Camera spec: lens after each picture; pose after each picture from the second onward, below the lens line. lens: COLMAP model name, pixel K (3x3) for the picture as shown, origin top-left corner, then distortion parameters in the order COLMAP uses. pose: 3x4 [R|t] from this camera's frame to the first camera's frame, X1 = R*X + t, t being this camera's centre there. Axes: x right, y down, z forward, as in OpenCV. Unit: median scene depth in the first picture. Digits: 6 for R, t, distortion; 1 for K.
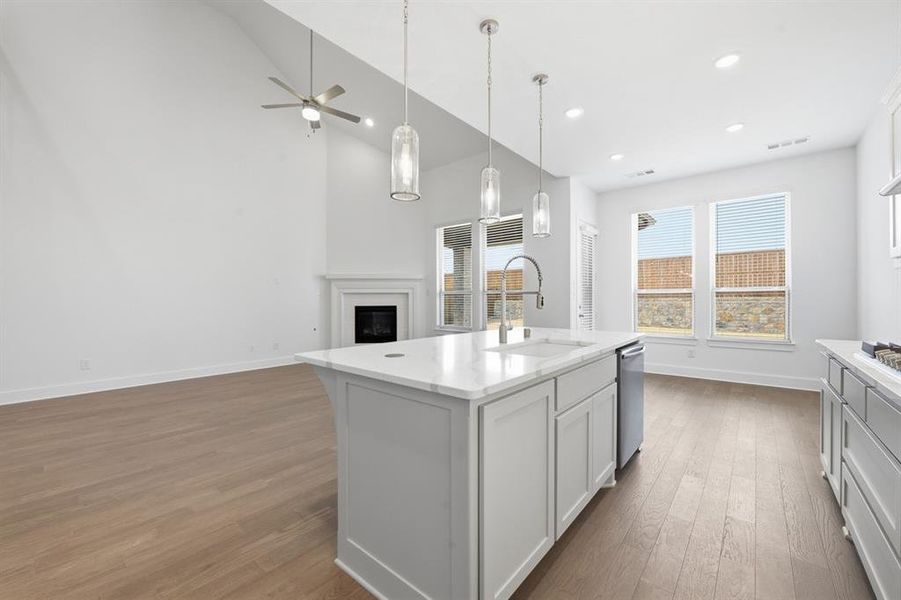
lens RADIAL K [[361.0, 0, 453.1], [0, 361.0, 302.7], [0, 0, 1]] dist [-0.008858, 0.000062]
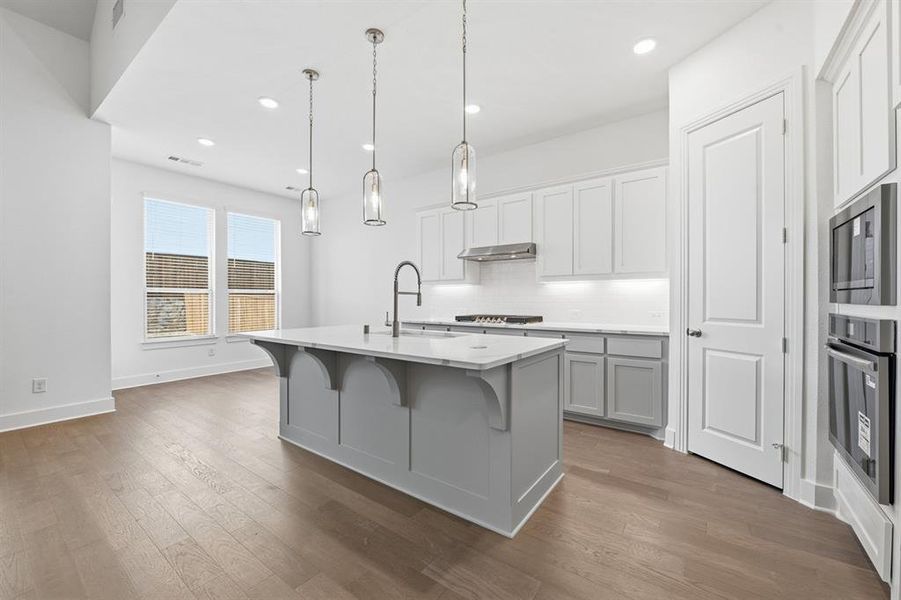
lens RADIAL K [[367.5, 0, 455.3], [0, 367.5, 301.5], [0, 0, 1]] dist [-0.003573, -0.000328]
pose [[-0.088389, -0.007123, 0.996061, -0.784728], [0.012460, 0.999888, 0.008256, -0.005982], [-0.996008, 0.013140, -0.088290, 0.693745]]
